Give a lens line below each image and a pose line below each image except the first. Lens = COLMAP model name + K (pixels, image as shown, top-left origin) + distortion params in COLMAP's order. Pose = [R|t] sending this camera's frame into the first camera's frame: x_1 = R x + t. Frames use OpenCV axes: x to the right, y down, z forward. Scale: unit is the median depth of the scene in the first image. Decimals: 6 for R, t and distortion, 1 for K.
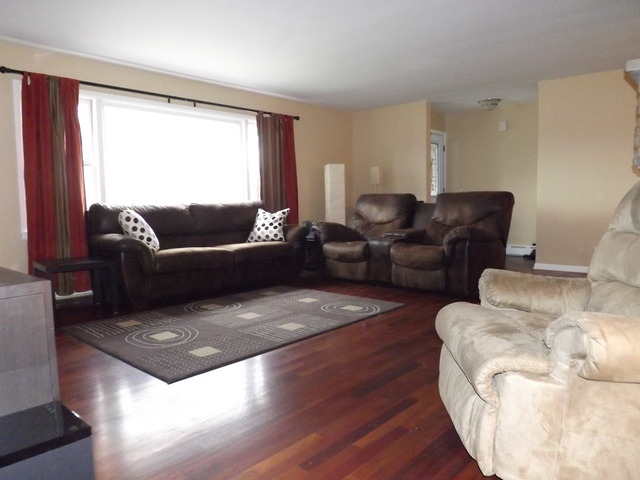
lens RADIAL K [[468.6, 0, 319.1], [0, 468.6, 240.2], [0, 0, 1]] dist [-0.055148, 0.018922]
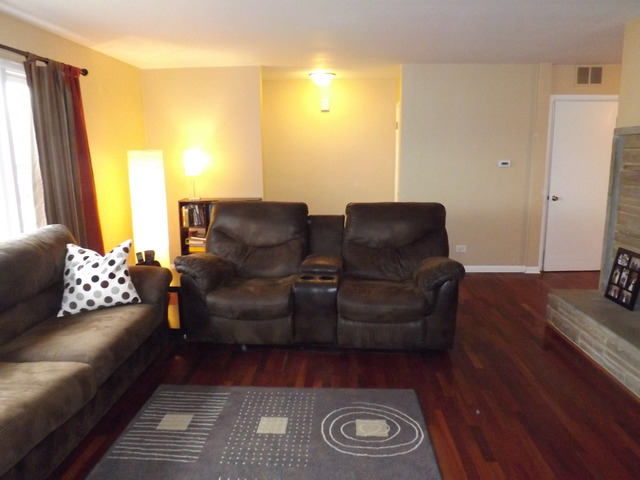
lens RADIAL K [[468.6, 0, 320.4], [0, 468.6, 239.5], [0, 0, 1]] dist [-0.055148, 0.018922]
pose [[0.775516, -0.105719, 0.622414, -0.245968], [0.049120, 0.992995, 0.107461, -0.122247], [-0.629414, -0.052765, 0.775276, 0.431099]]
